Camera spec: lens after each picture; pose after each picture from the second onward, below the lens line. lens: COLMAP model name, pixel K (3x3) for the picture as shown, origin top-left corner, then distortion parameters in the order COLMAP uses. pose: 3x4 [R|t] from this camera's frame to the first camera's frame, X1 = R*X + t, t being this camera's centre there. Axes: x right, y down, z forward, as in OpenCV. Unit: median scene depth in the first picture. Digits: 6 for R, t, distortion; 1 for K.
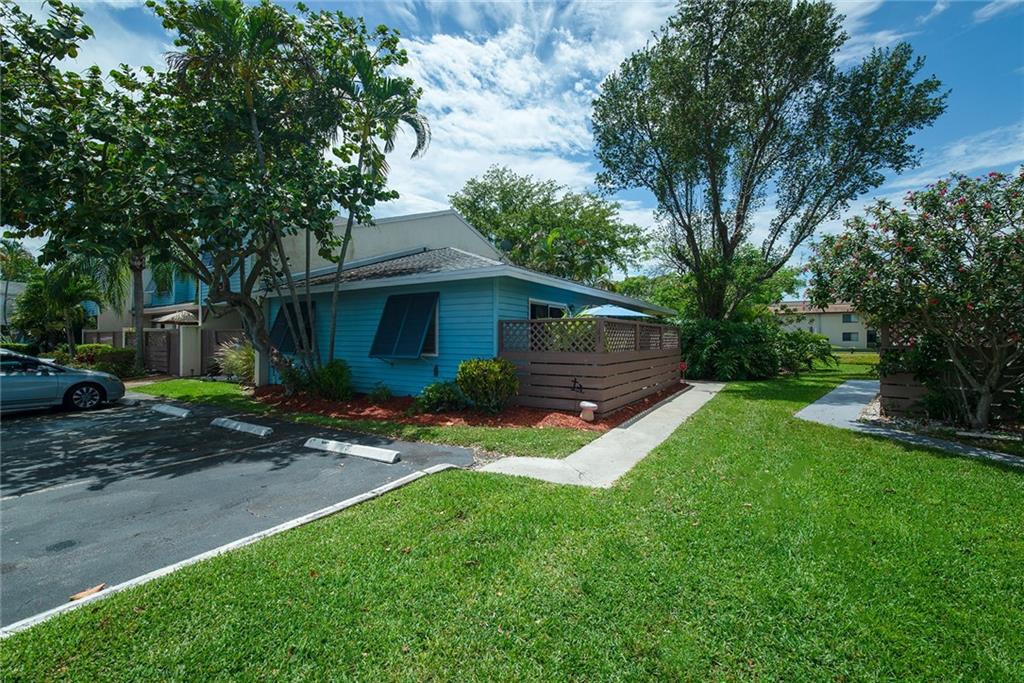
lens RADIAL K [[437.6, 0, 520.6], [0, 437.6, 341.6], [0, 0, 1]] dist [-0.016953, 0.002194]
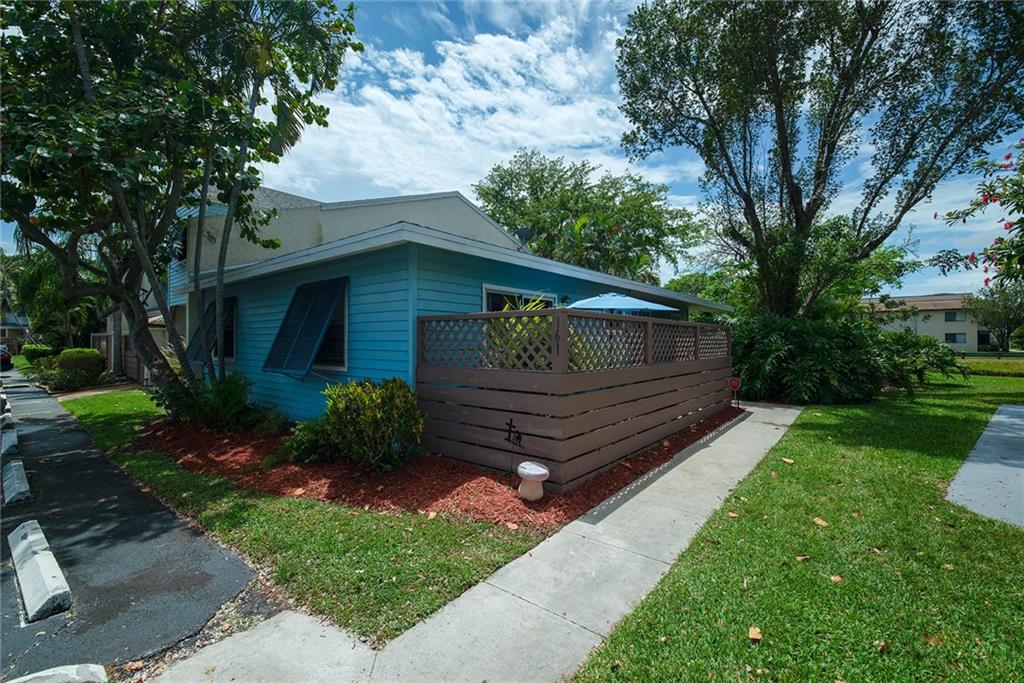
lens RADIAL K [[437.6, 0, 511.7], [0, 437.6, 337.5], [0, 0, 1]] dist [-0.016953, 0.002194]
pose [[0.989977, -0.001370, -0.141220, 0.086351], [-0.000372, 0.999924, -0.012311, -0.005289], [0.141226, 0.012240, 0.989902, 0.191591]]
